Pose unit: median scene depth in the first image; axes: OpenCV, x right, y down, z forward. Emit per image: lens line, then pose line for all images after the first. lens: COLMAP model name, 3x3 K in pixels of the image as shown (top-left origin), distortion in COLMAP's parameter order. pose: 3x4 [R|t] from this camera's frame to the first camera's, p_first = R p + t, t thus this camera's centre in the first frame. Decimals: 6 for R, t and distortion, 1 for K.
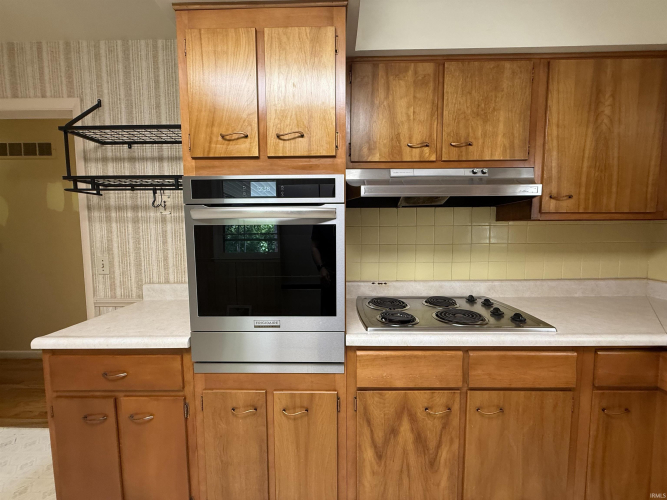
lens RADIAL K [[265.1, 0, 332.1], [0, 265.1, 251.1], [0, 0, 1]] dist [0.000546, -0.000217]
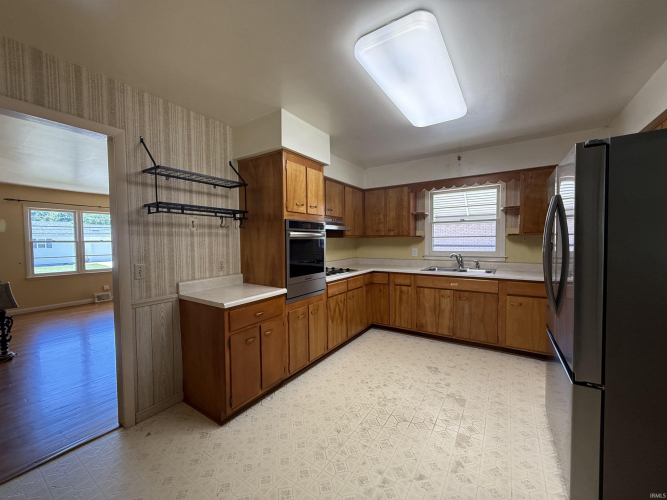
lens RADIAL K [[265.1, 0, 331.5], [0, 265.1, 251.6], [0, 0, 1]] dist [0.000546, -0.000217]
pose [[0.542128, -0.034432, 0.839590, -1.820659], [0.070984, 0.997465, -0.004928, 0.041609], [-0.837293, 0.062269, 0.543198, -0.475870]]
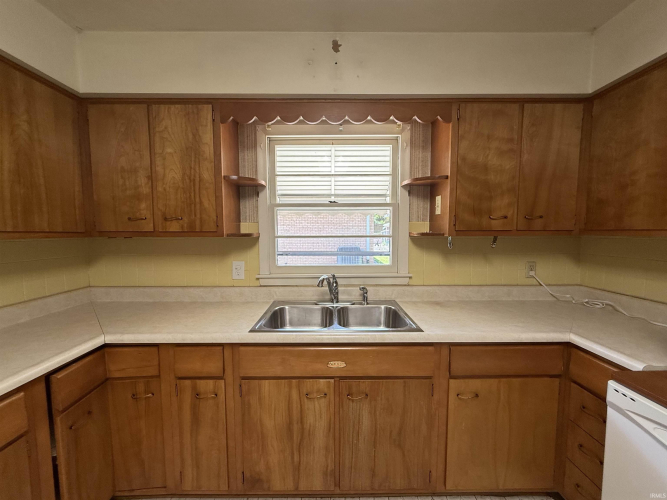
lens RADIAL K [[265.1, 0, 331.8], [0, 265.1, 251.1], [0, 0, 1]] dist [0.000546, -0.000217]
pose [[-0.023601, -0.066068, 0.997536, 0.025905], [0.079286, 0.994547, 0.067746, -0.055909], [-0.996573, 0.080689, -0.018234, -0.051258]]
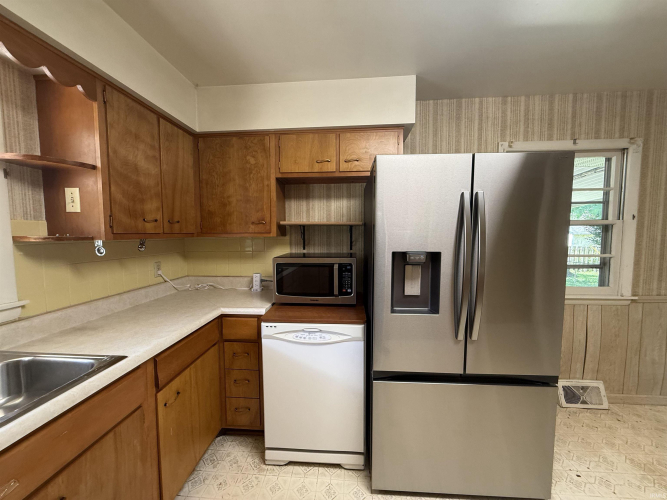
lens RADIAL K [[265.1, 0, 330.3], [0, 265.1, 250.6], [0, 0, 1]] dist [0.000546, -0.000217]
pose [[-0.998063, 0.008094, 0.061675, 0.319340], [0.016910, 0.989464, 0.143791, -0.090596], [-0.059862, 0.144556, -0.987684, 0.333436]]
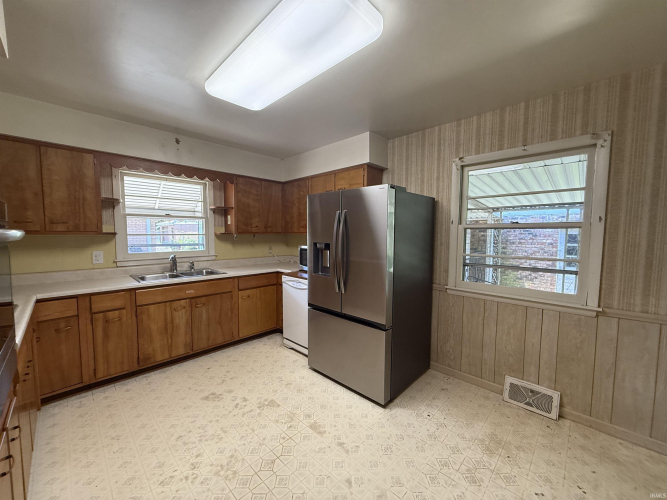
lens RADIAL K [[265.1, 0, 330.8], [0, 265.1, 251.2], [0, 0, 1]] dist [0.000546, -0.000217]
pose [[-0.722945, -0.046276, 0.689354, -1.360703], [0.051006, 0.991457, 0.120048, -0.104635], [-0.689020, 0.121949, -0.714408, 0.672019]]
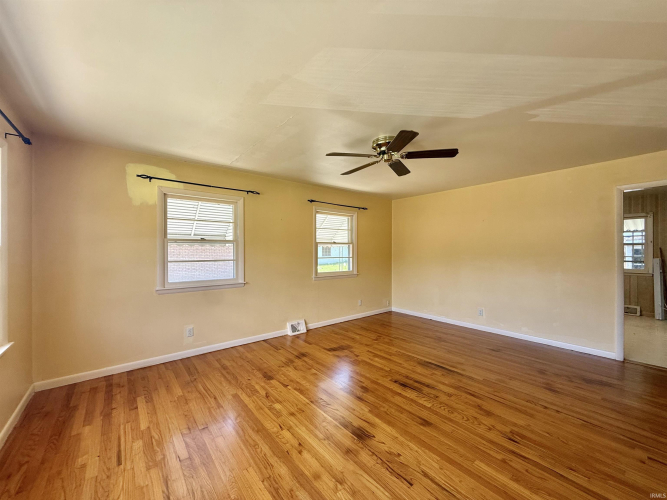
lens RADIAL K [[265.1, 0, 333.4], [0, 265.1, 251.0], [0, 0, 1]] dist [0.000546, -0.000217]
pose [[-0.647248, 0.005919, 0.762256, -1.361279], [0.062233, 0.997042, 0.045101, -0.384689], [-0.759735, 0.076629, -0.645702, 5.099989]]
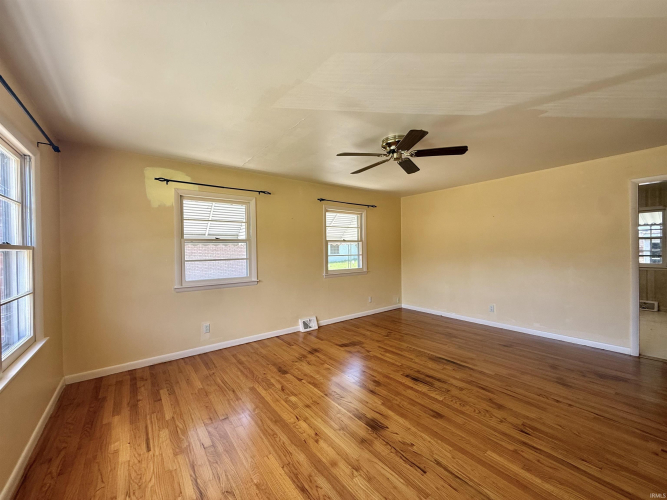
lens RADIAL K [[265.1, 0, 332.7], [0, 265.1, 250.9], [0, 0, 1]] dist [0.000546, -0.000217]
pose [[-0.620813, 0.007404, 0.783924, -1.401055], [0.076246, 0.995785, 0.050977, -0.393466], [-0.780242, 0.091418, -0.618761, 5.186389]]
